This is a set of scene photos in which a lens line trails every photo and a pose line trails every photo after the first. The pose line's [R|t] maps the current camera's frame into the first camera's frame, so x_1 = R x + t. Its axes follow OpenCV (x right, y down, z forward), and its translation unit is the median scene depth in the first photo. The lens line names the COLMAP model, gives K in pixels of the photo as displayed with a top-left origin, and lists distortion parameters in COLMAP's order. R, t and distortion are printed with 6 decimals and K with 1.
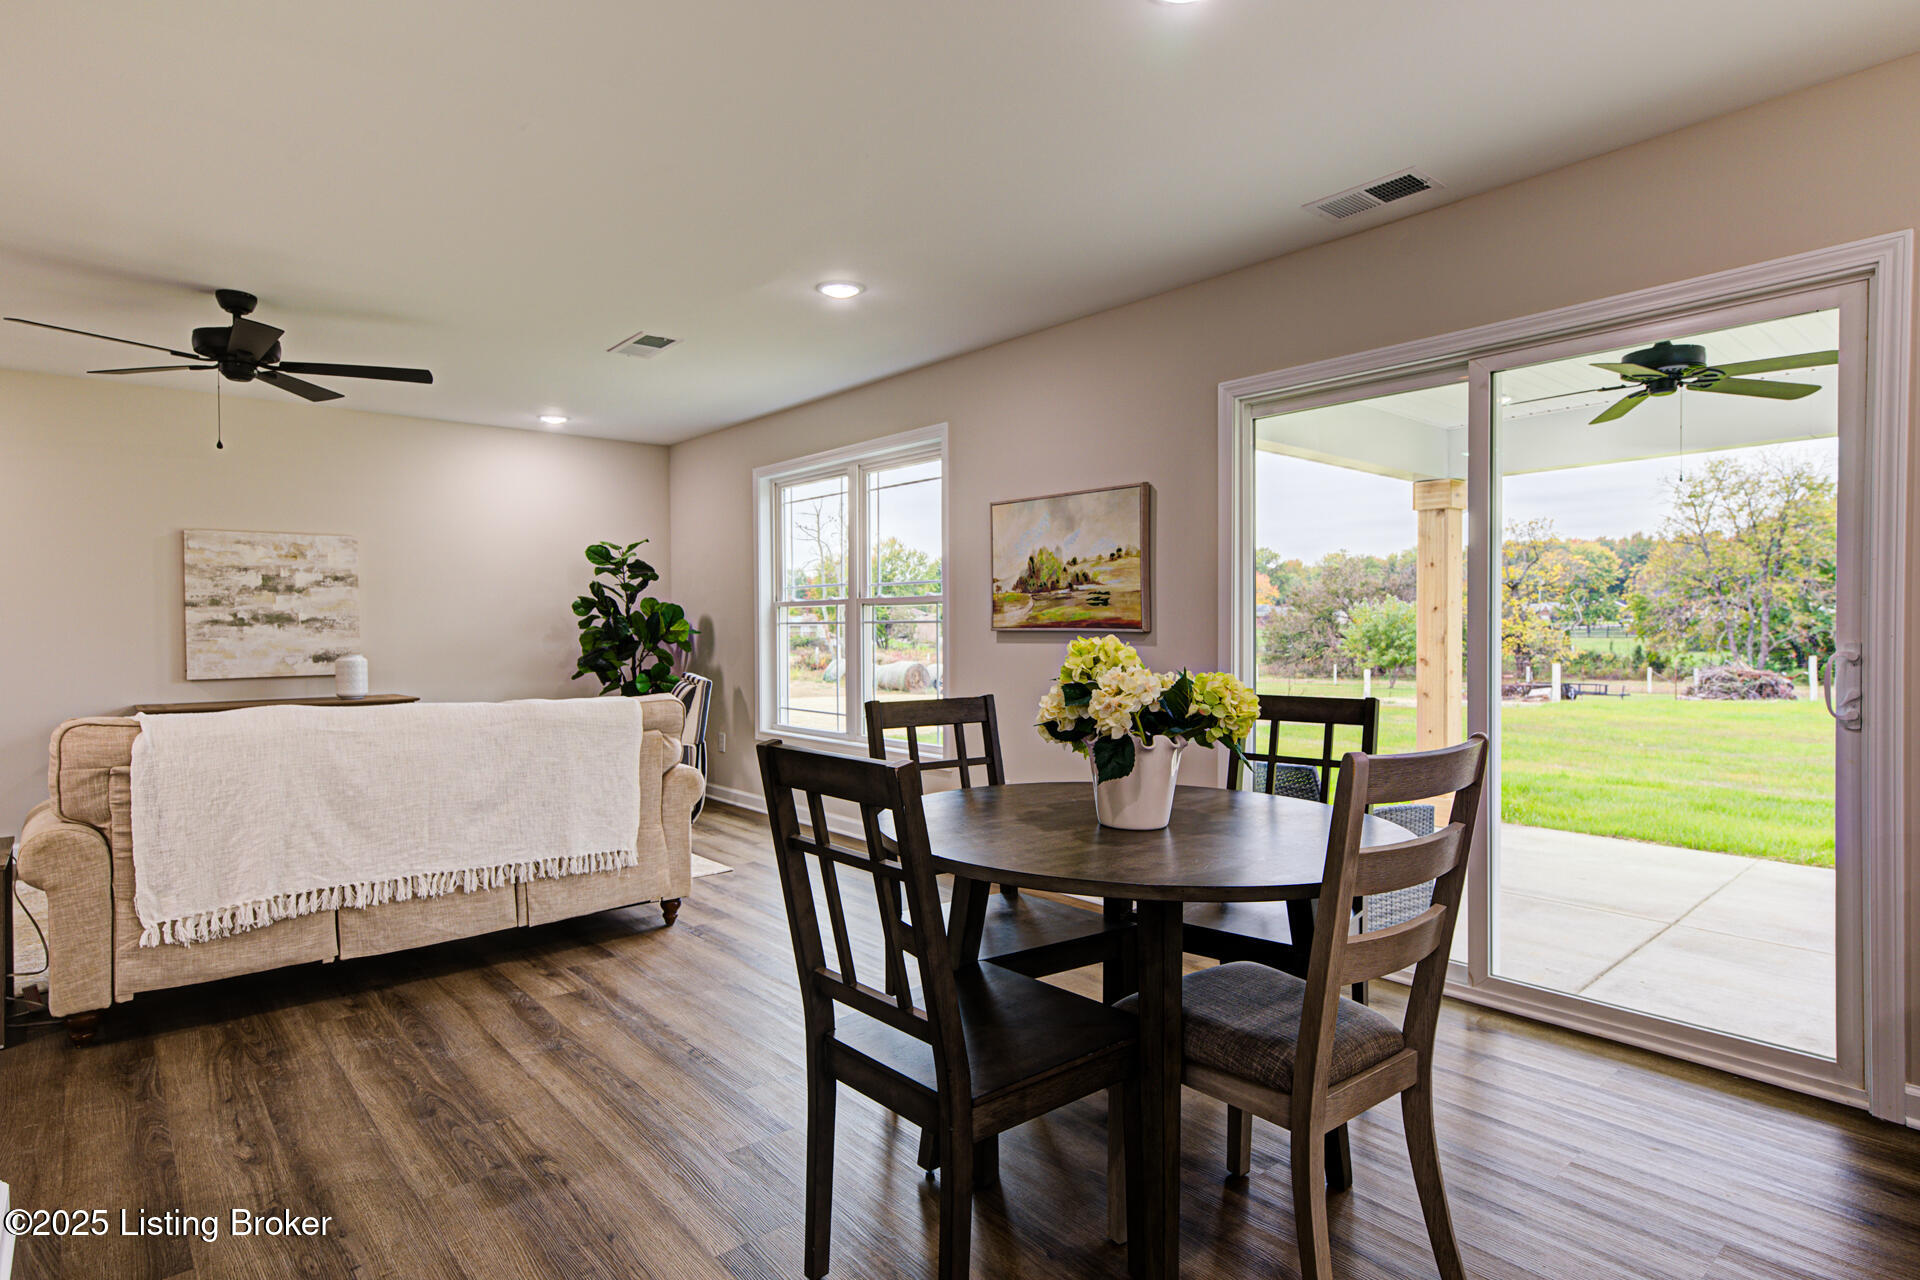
lens RADIAL K [[1016.5, 0, 958.2], [0, 1016.5, 638.1], [0, 0, 1]] dist [-0.001082, -0.000040]
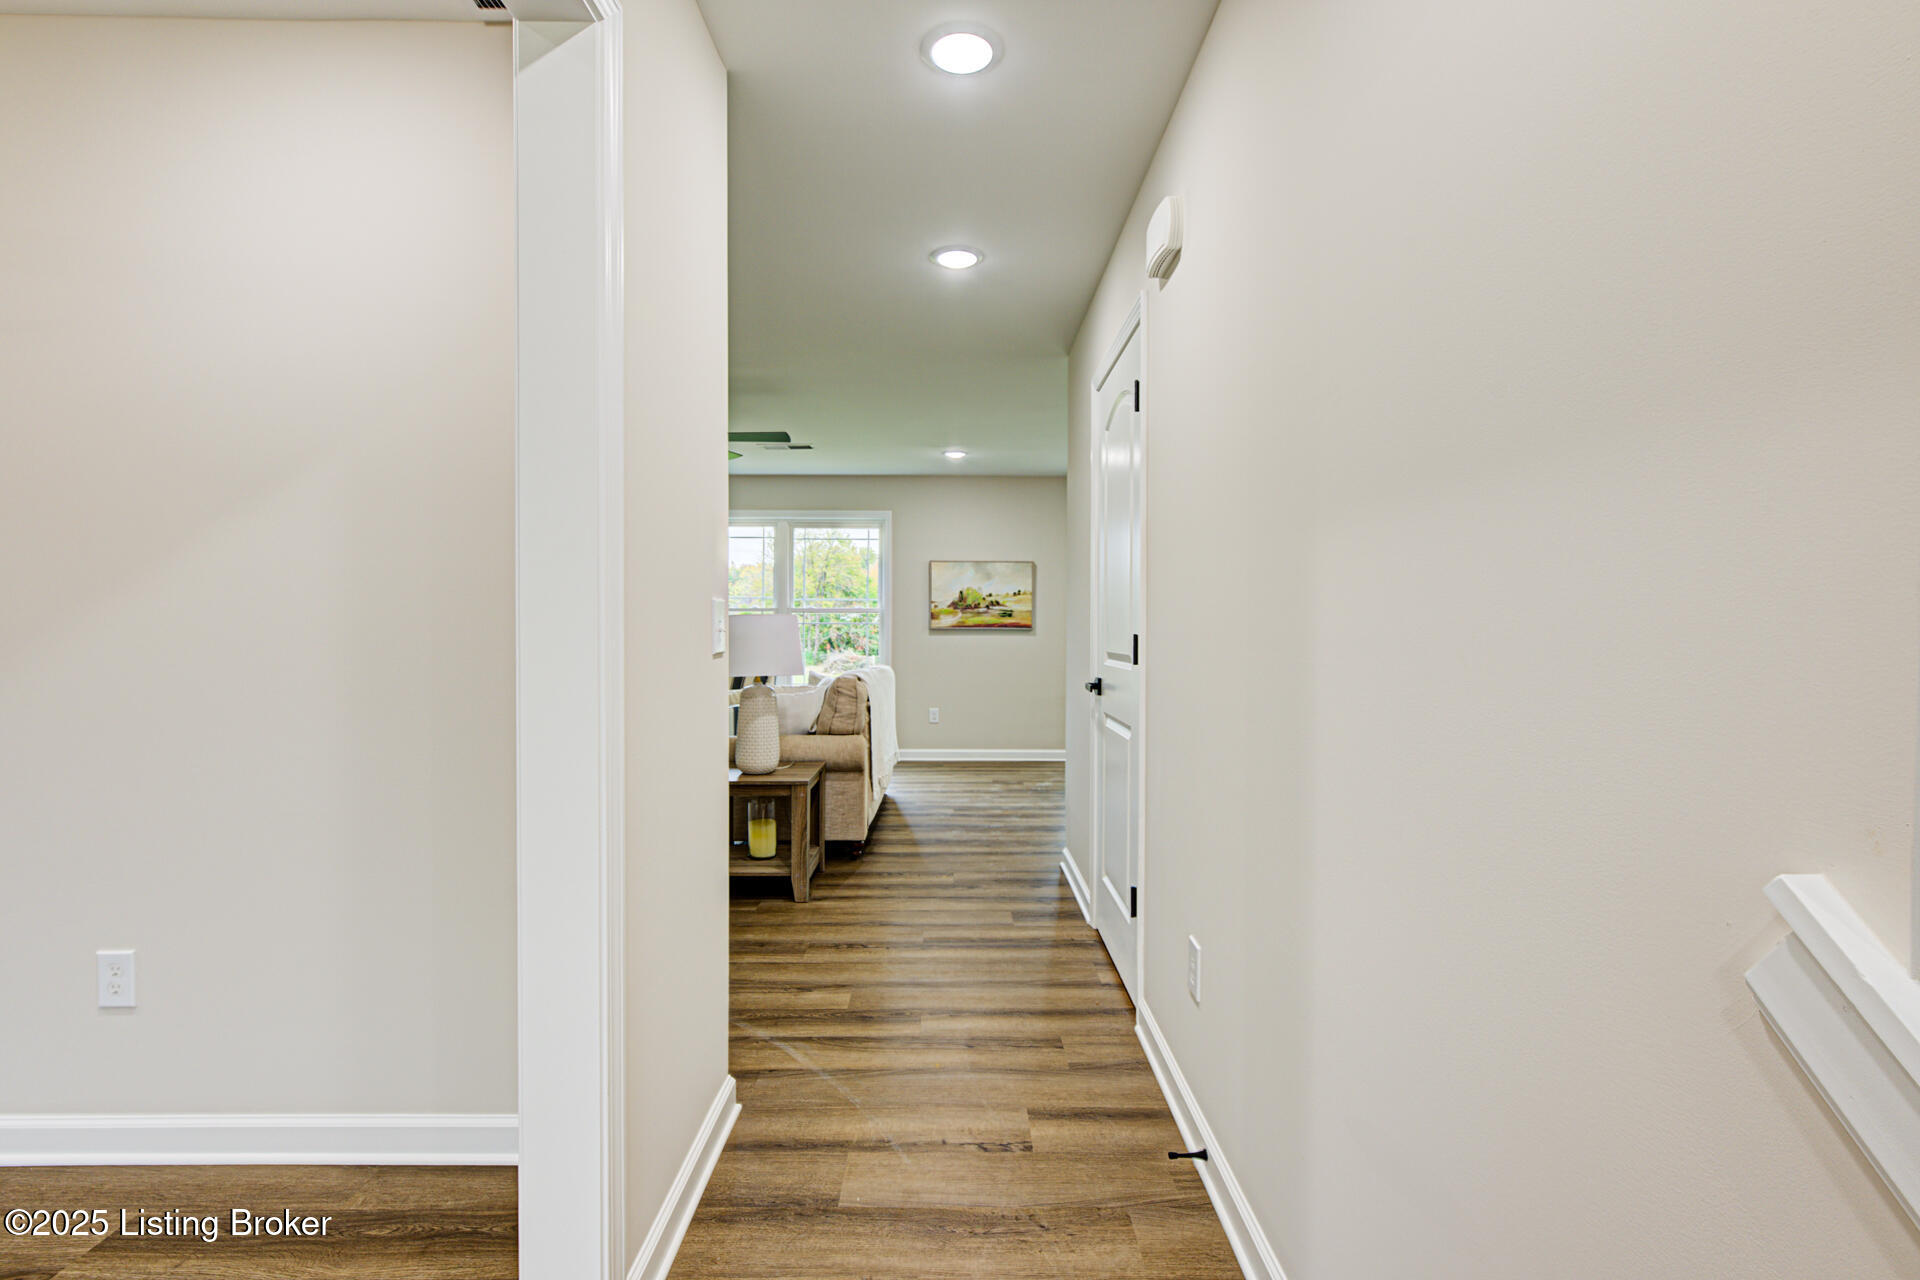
lens RADIAL K [[881.7, 0, 961.8], [0, 881.7, 639.0], [0, 0, 1]] dist [0.028485, -0.000121]
pose [[0.640941, -0.003437, 0.767583, -1.238186], [0.001977, 0.999994, 0.002827, 0.007493], [-0.767588, -0.000295, 0.640944, -0.085448]]
